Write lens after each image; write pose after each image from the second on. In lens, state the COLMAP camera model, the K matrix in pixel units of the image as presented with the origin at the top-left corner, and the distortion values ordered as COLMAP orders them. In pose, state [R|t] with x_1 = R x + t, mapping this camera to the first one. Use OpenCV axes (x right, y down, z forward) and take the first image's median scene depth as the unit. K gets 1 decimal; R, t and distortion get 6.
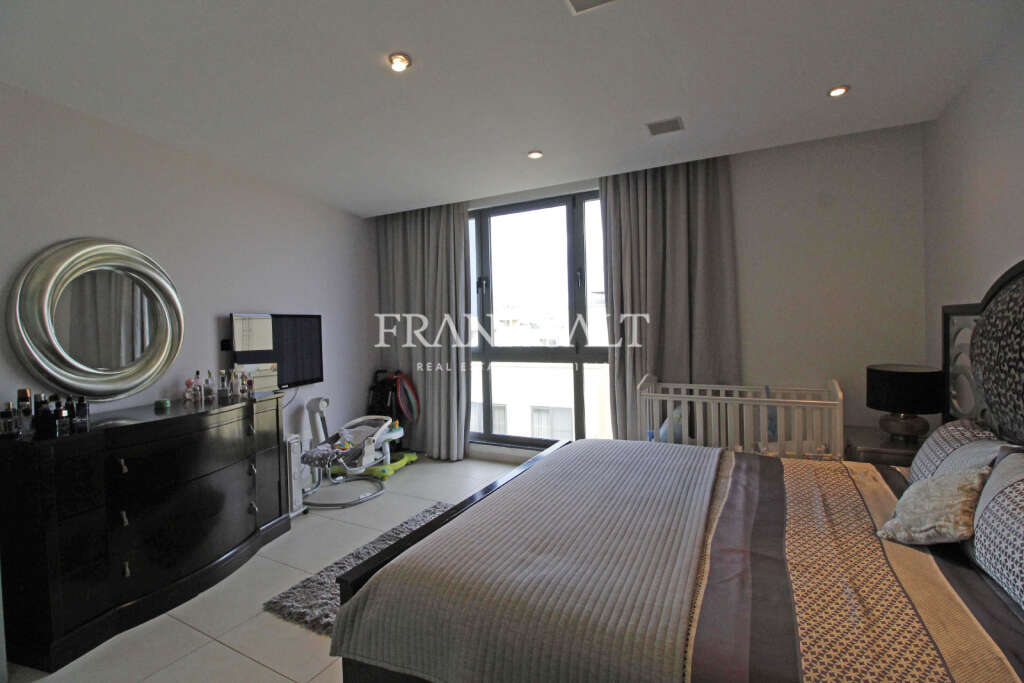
lens RADIAL K [[479.3, 0, 512.0], [0, 479.3, 341.5], [0, 0, 1]] dist [-0.000571, -0.000168]
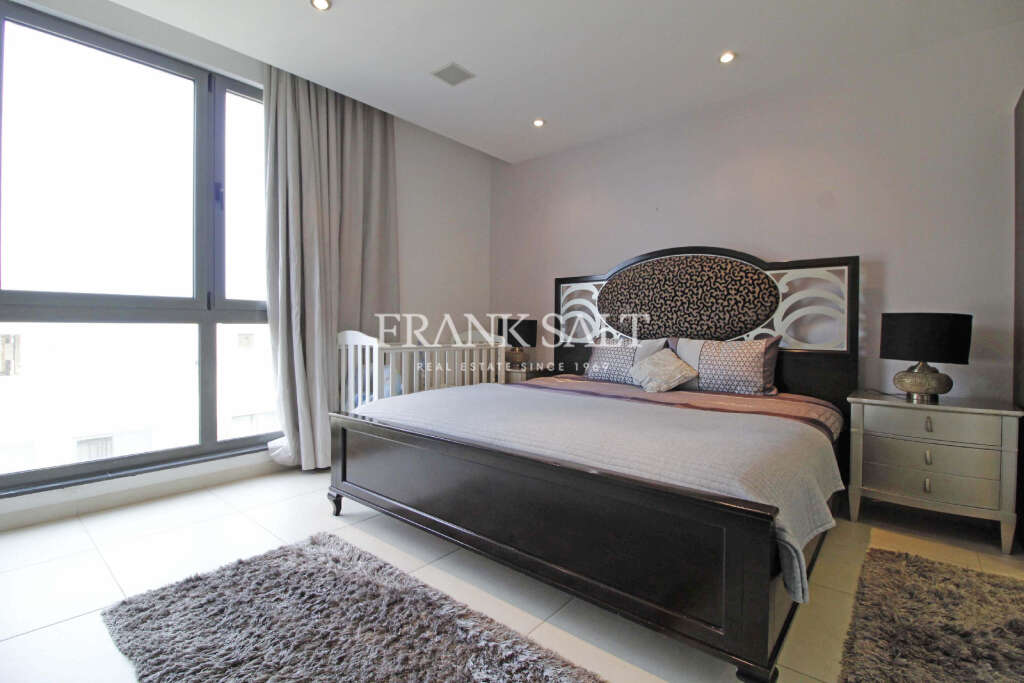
lens RADIAL K [[479.3, 0, 512.0], [0, 479.3, 341.5], [0, 0, 1]] dist [-0.000571, -0.000168]
pose [[0.267994, -0.023075, 0.963144, -0.416405], [0.008282, 0.999731, 0.021648, 0.061954], [-0.963385, 0.002176, 0.268113, 0.430408]]
